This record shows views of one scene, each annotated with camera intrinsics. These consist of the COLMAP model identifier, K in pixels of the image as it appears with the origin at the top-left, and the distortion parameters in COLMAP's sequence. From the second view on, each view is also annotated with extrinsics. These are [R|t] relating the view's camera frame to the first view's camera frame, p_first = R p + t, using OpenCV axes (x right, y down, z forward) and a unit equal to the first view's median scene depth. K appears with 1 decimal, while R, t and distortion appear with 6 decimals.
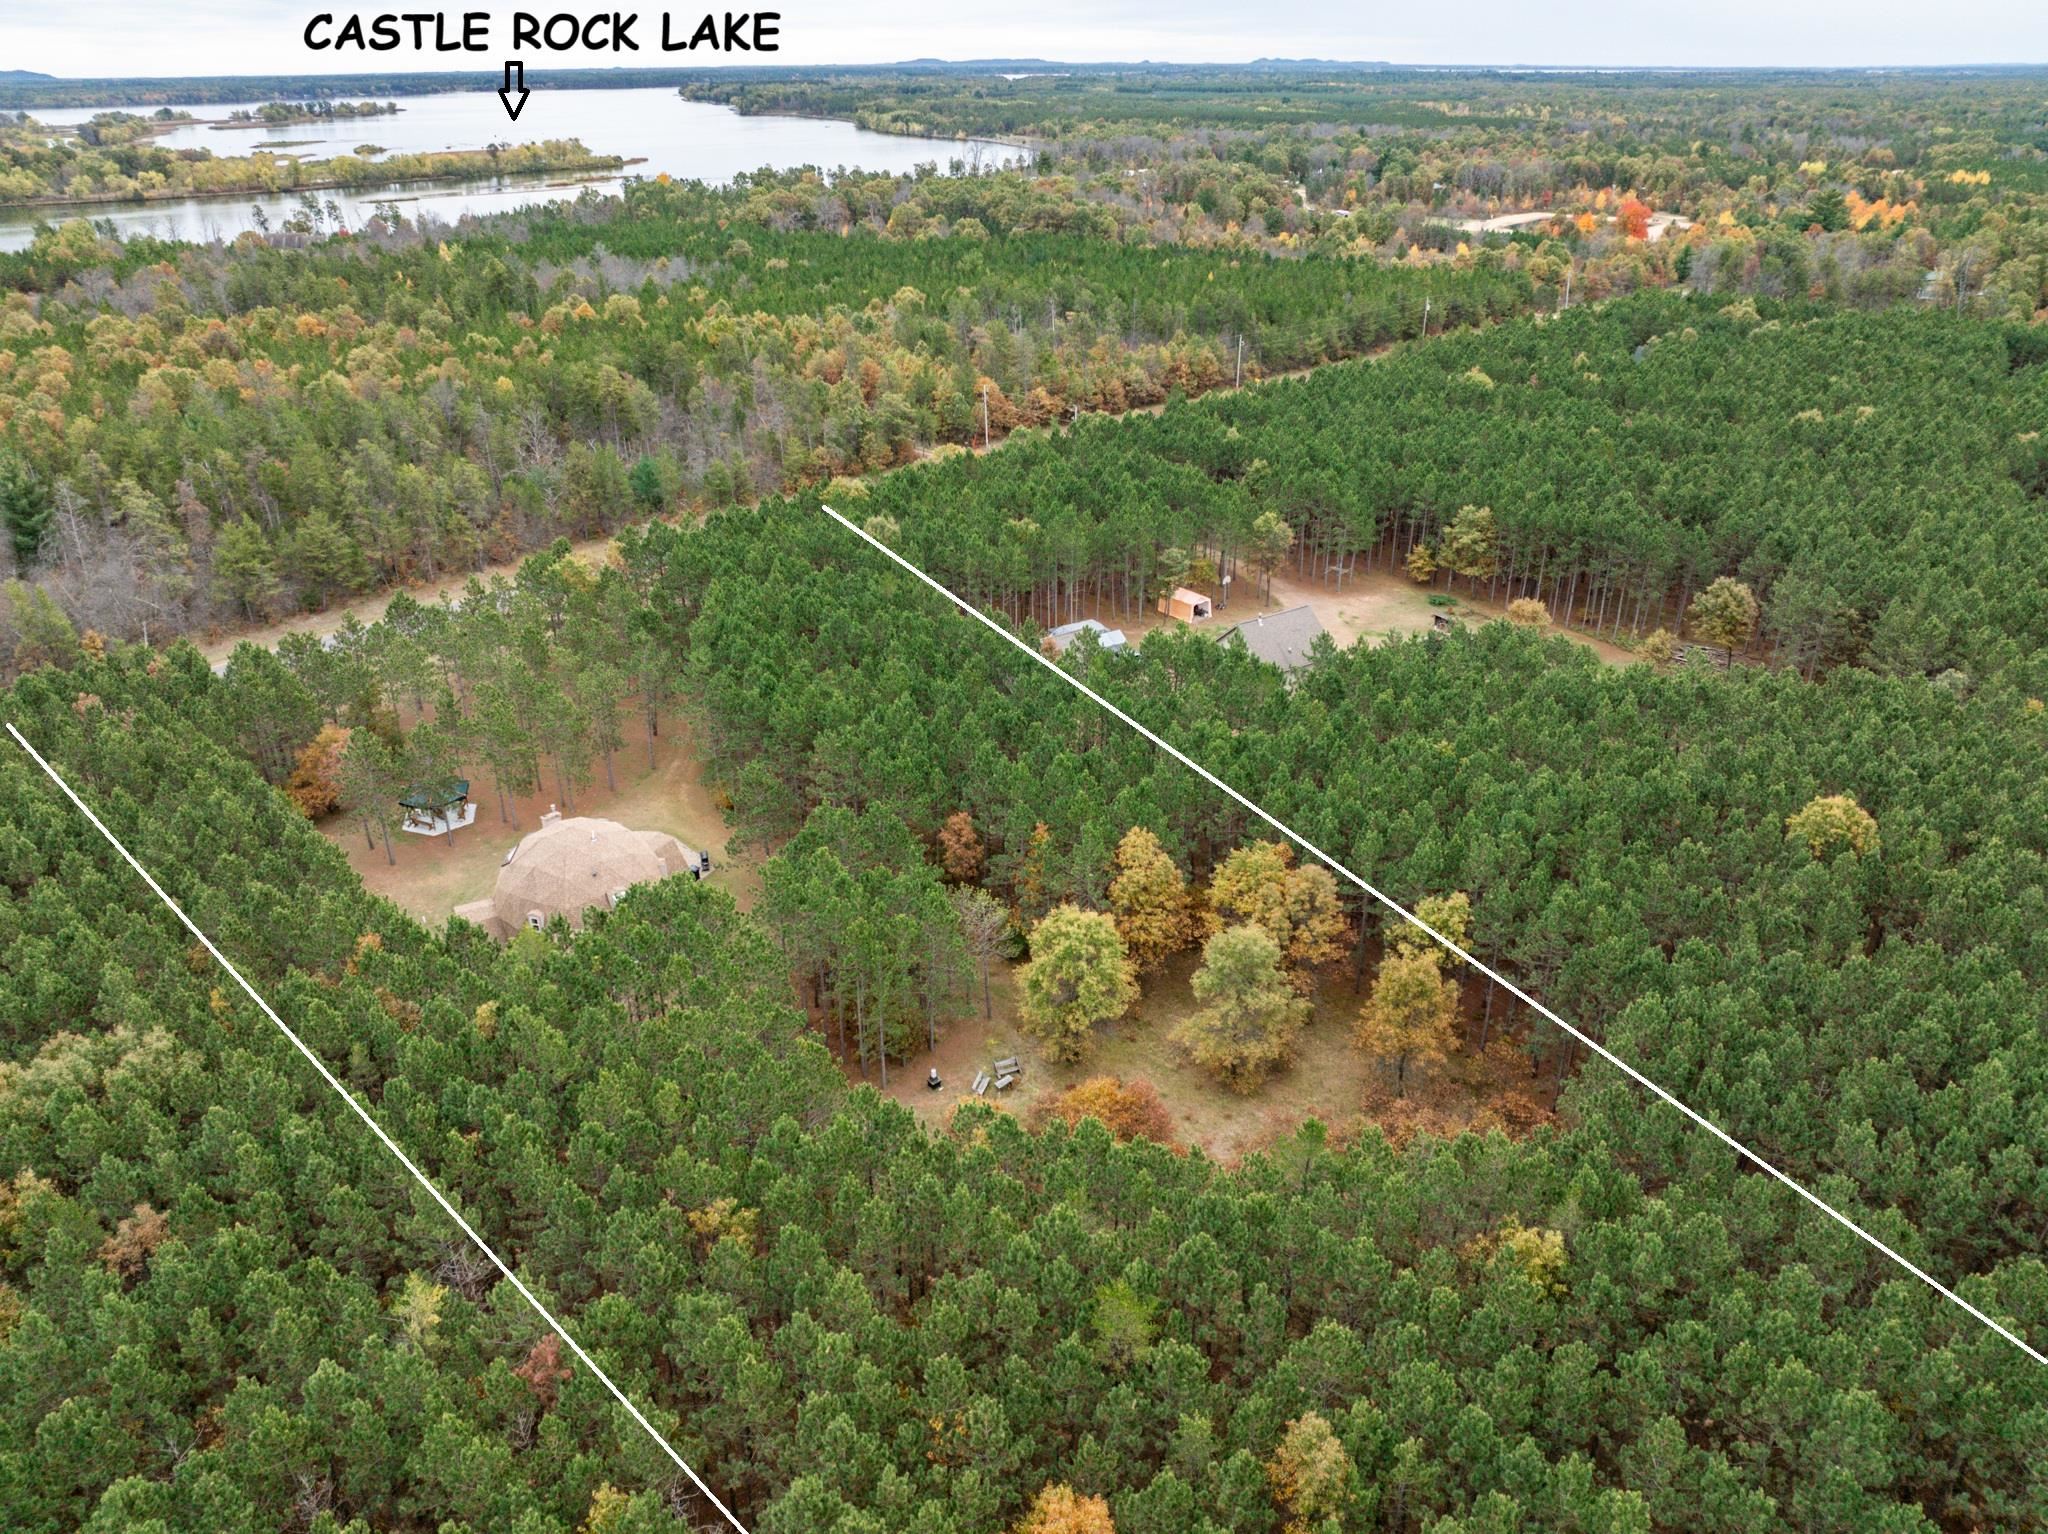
lens RADIAL K [[1426.8, 0, 1010.3], [0, 1426.8, 800.3], [0, 0, 1]] dist [-0.039687, 0.009577]
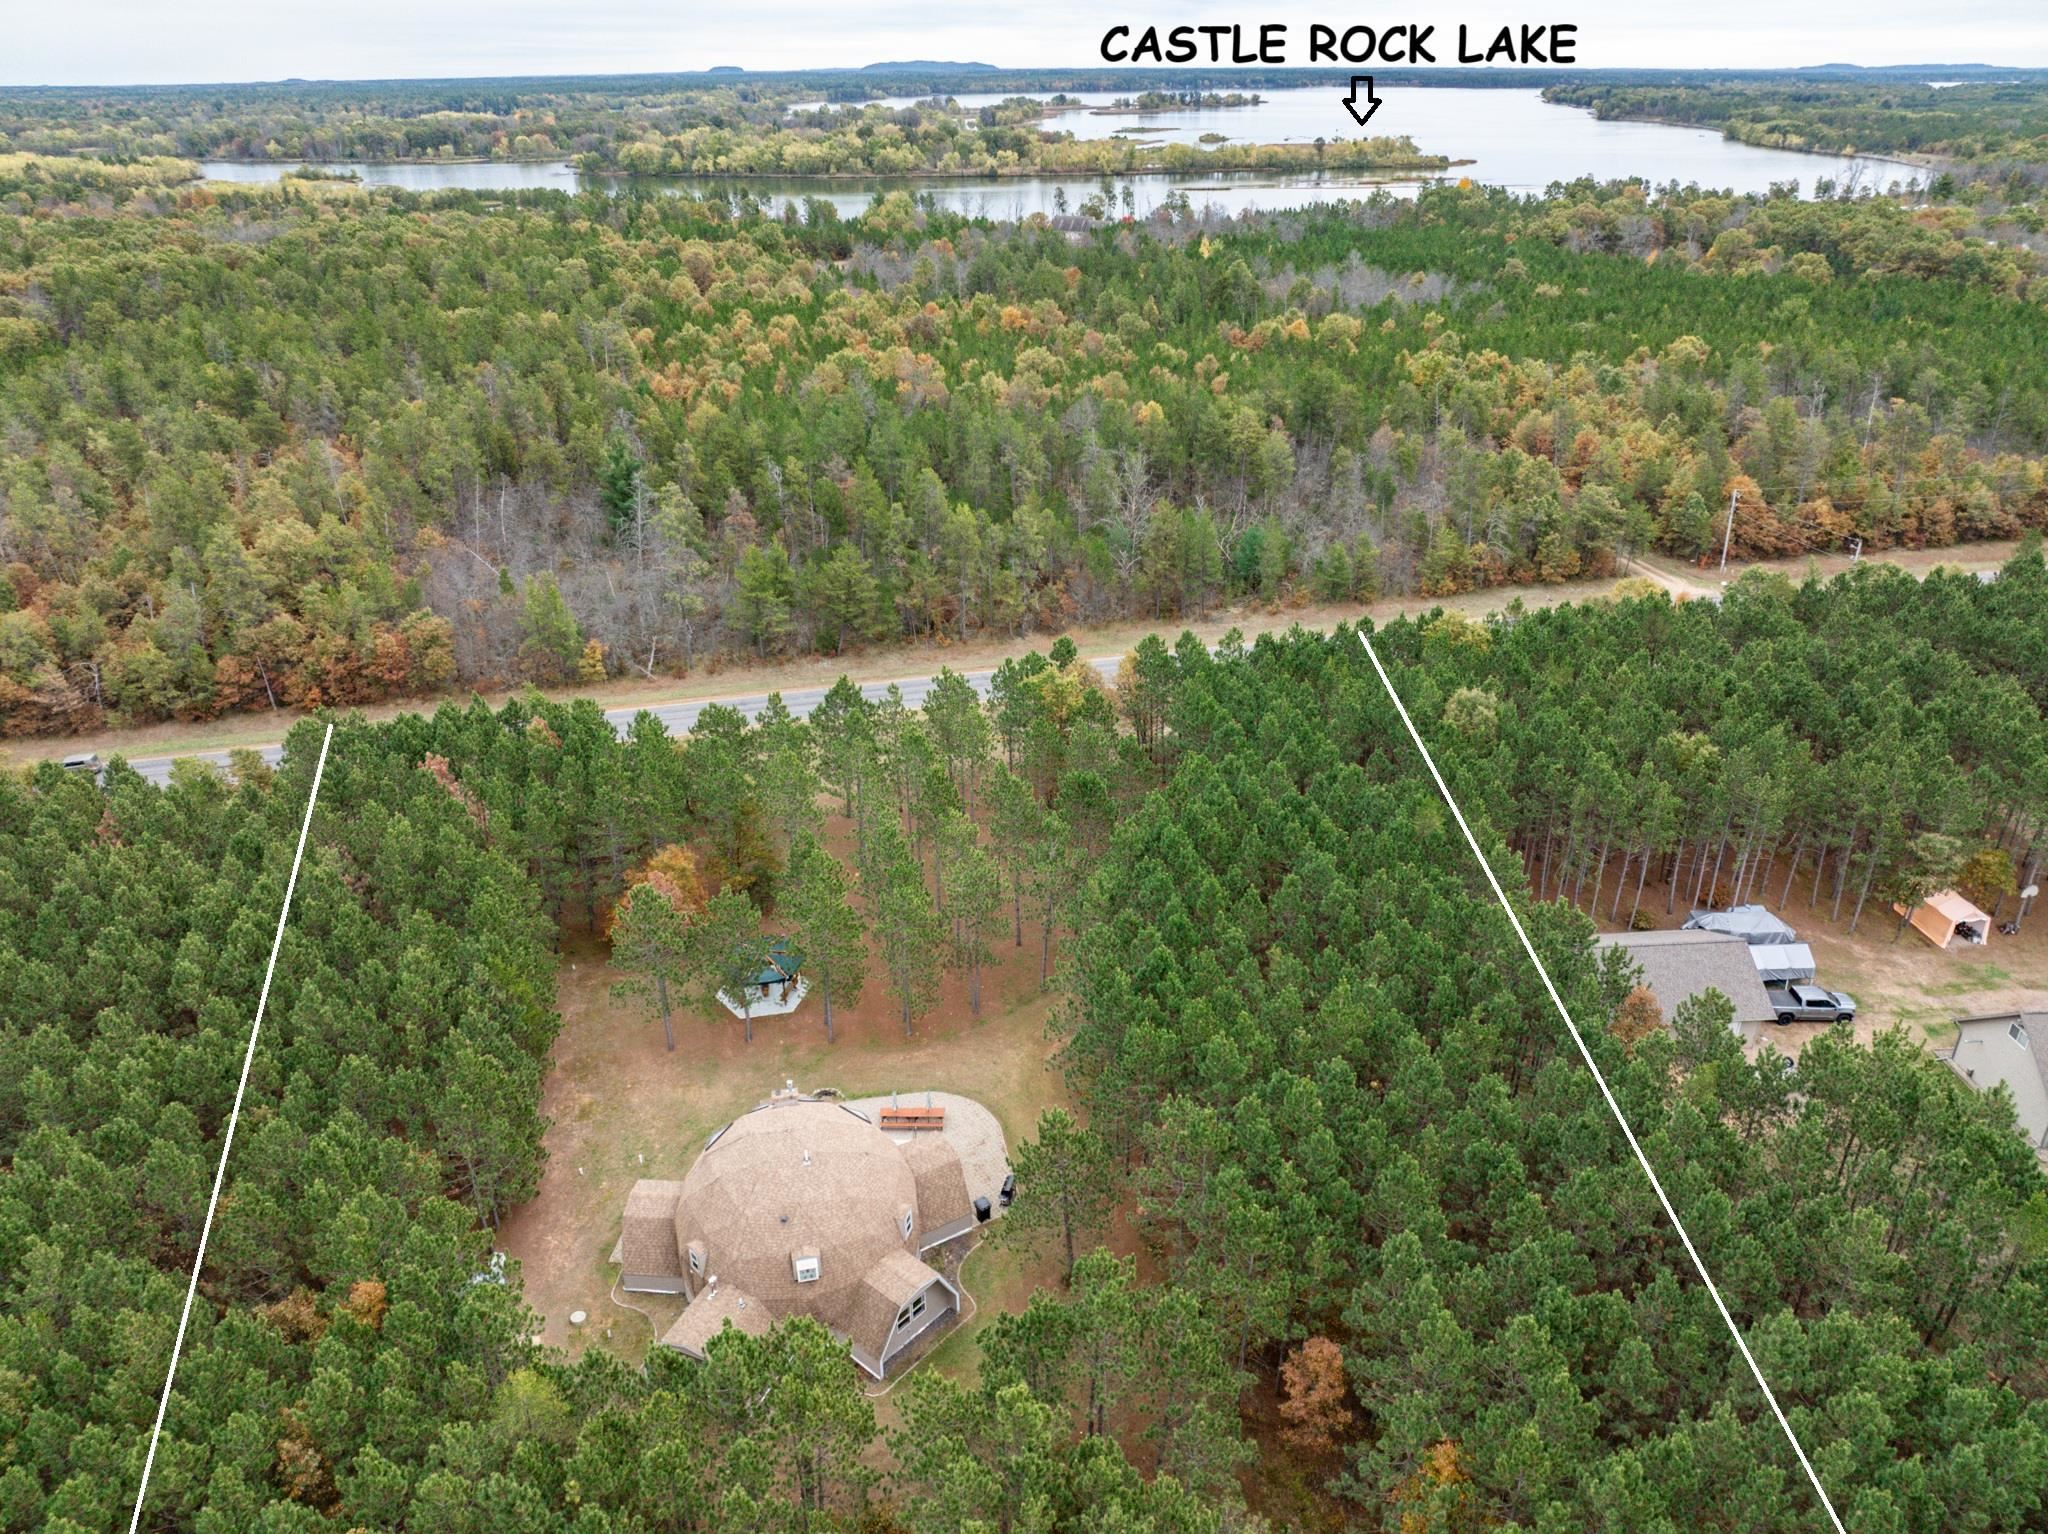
lens RADIAL K [[1439.6, 0, 1024.0], [0, 1439.6, 767.0], [0, 0, 1]] dist [-0.063736, 0.038973]
pose [[0.862378, 0.223517, -0.454251, 0.015842], [-0.232785, 0.971852, 0.036271, -0.049090], [0.449572, 0.074464, 0.890135, 0.099867]]
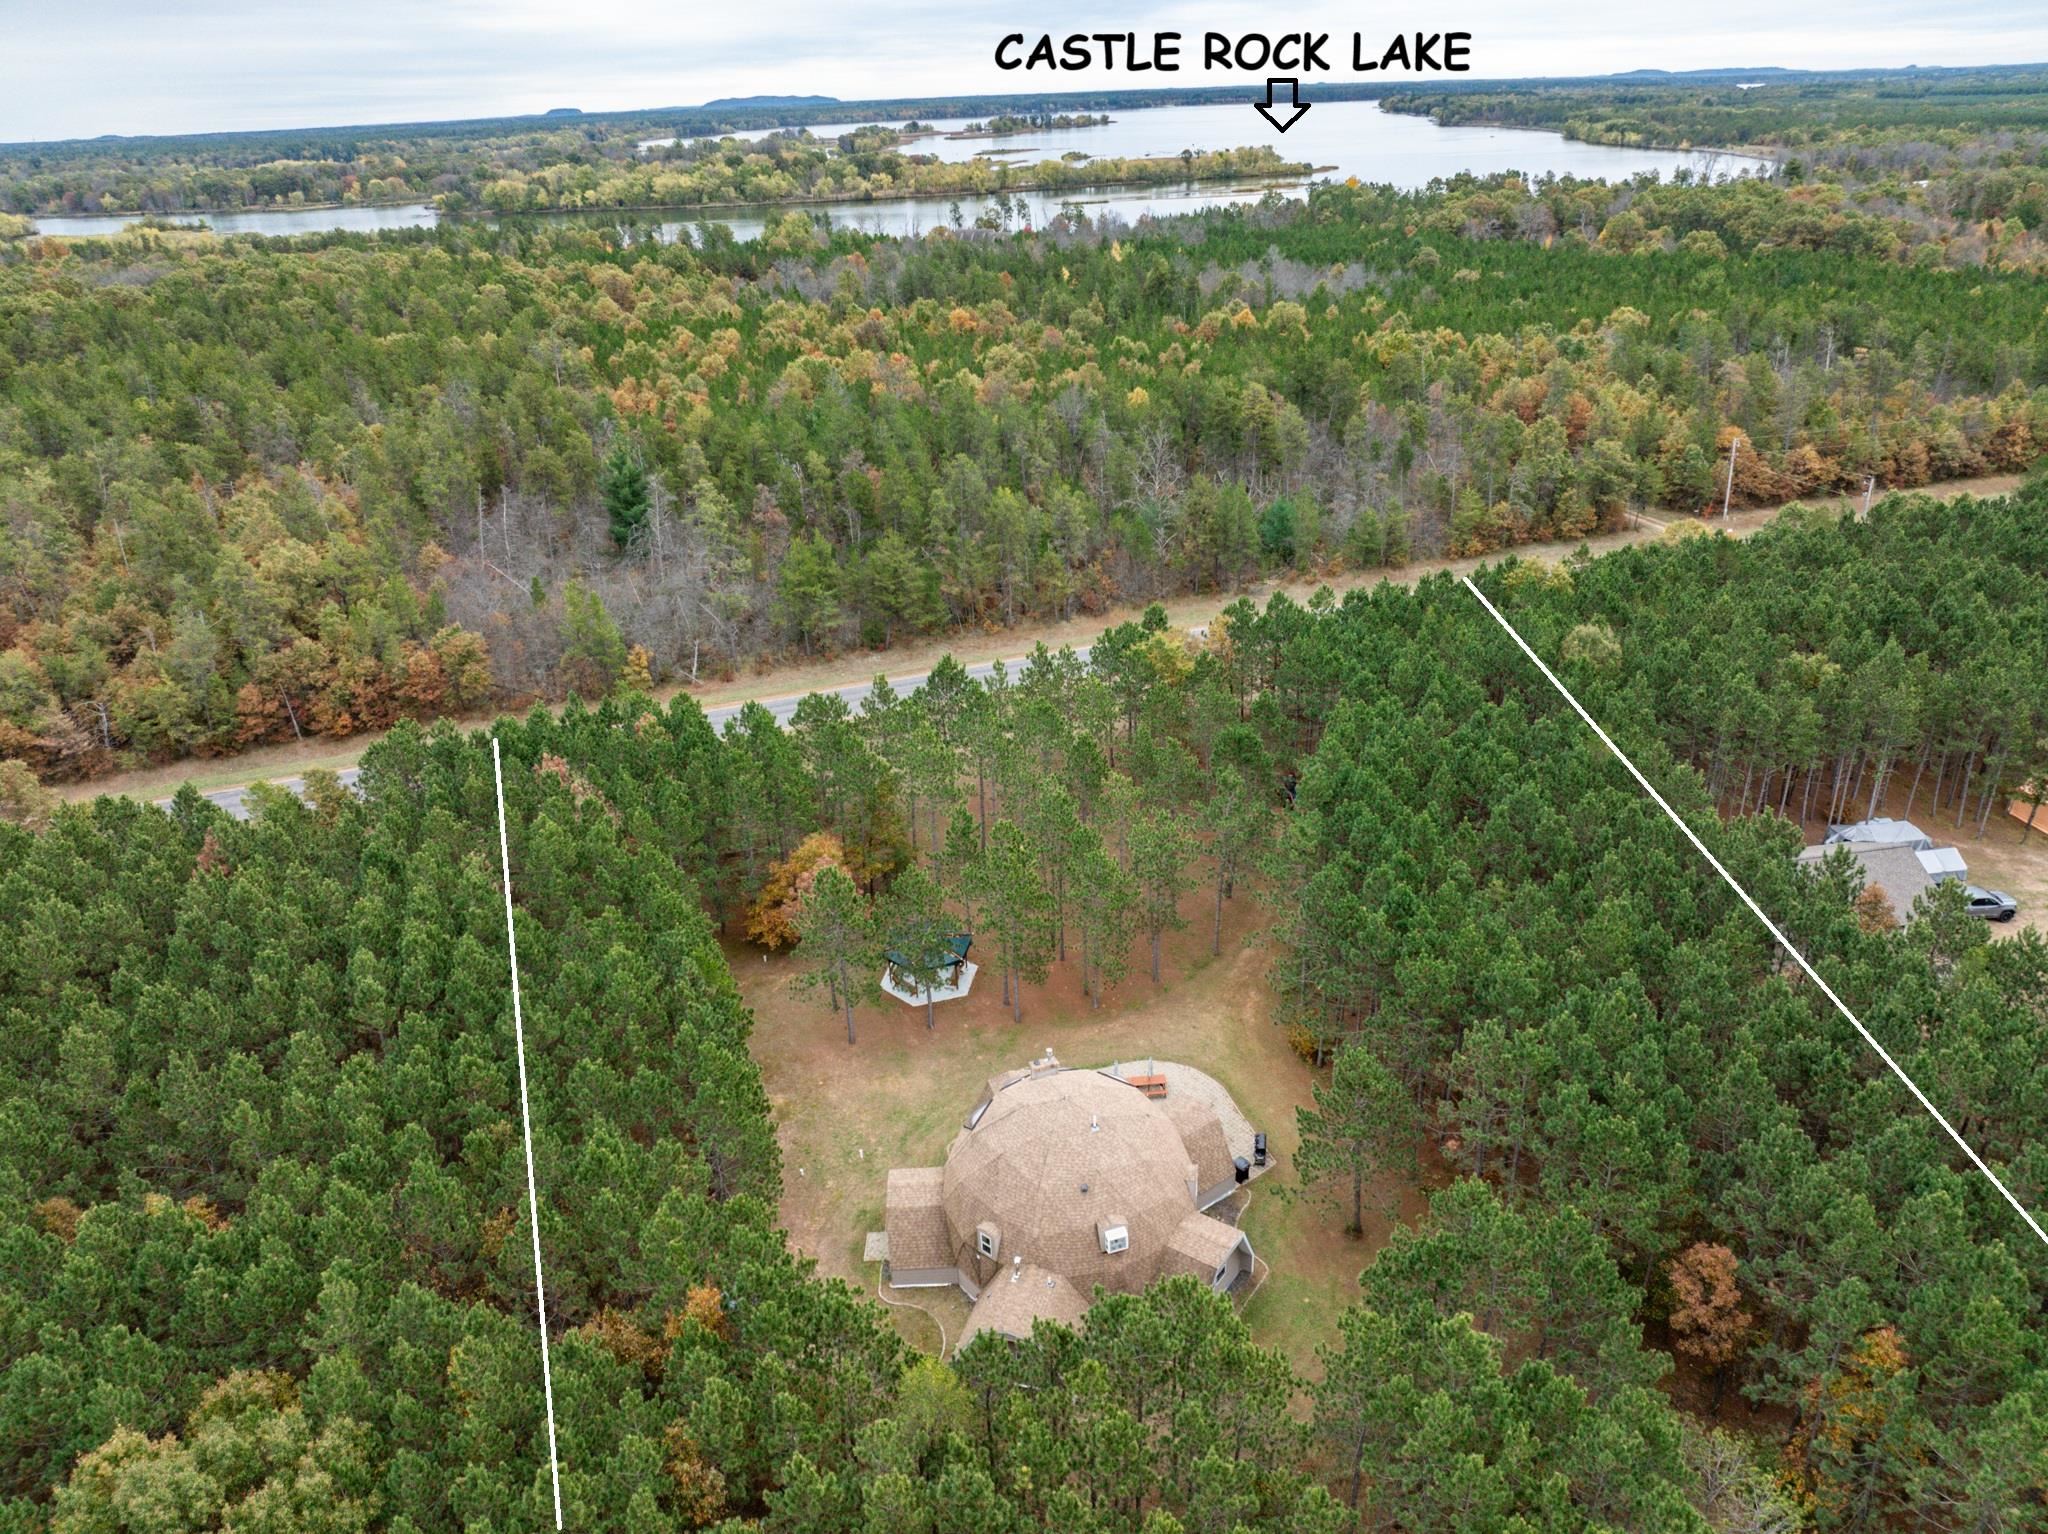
lens RADIAL K [[1439.6, 0, 1024.0], [0, 1439.6, 767.0], [0, 0, 1]] dist [-0.063736, 0.038973]
pose [[0.908800, 0.155118, -0.387326, -0.022799], [-0.166696, 0.986001, 0.003752, -0.031306], [0.382486, 0.061156, 0.921935, 0.089689]]
